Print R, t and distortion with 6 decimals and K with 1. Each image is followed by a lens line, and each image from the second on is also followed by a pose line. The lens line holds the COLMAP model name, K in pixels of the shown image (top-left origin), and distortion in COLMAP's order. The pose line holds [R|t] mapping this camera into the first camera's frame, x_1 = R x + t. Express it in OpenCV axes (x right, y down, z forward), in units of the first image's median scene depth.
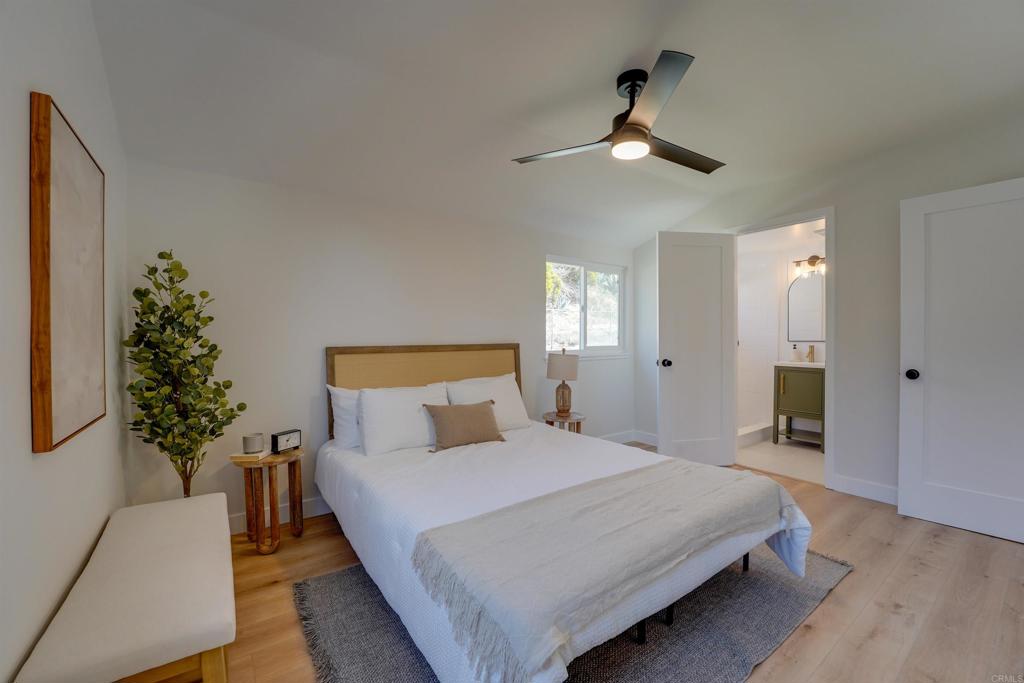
lens RADIAL K [[417.9, 0, 509.8], [0, 417.9, 346.7], [0, 0, 1]] dist [-0.027703, 0.000313]
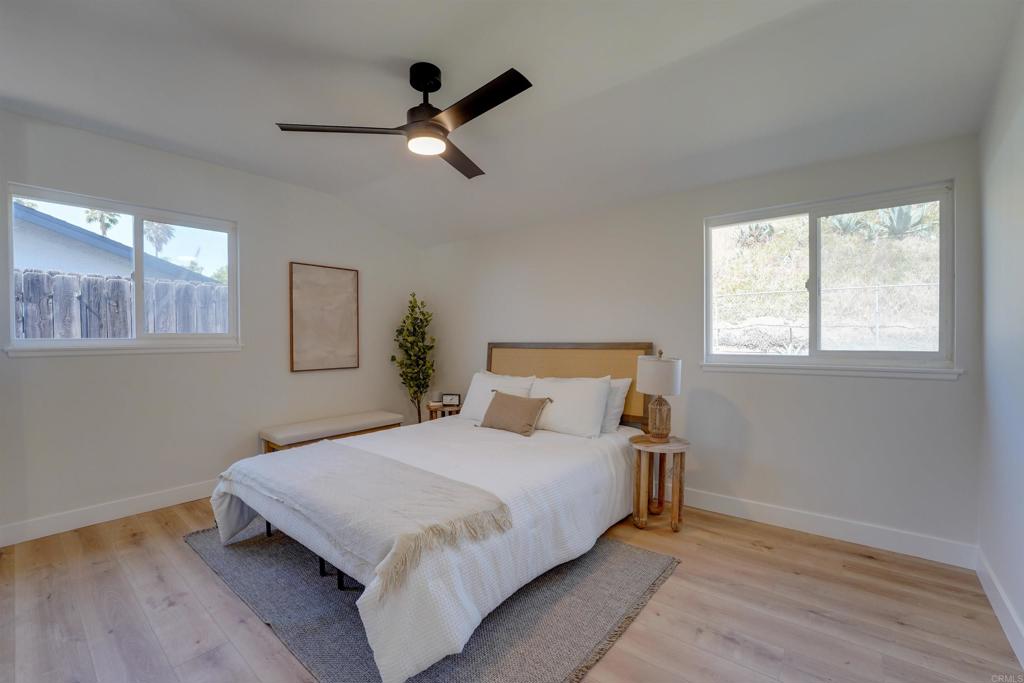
lens RADIAL K [[417.9, 0, 509.8], [0, 417.9, 346.7], [0, 0, 1]] dist [-0.027703, 0.000313]
pose [[0.266345, 0.026075, -0.963525, 0.945551], [-0.013278, 0.999638, 0.023382, -0.019186], [0.963786, 0.006566, 0.266595, 0.676006]]
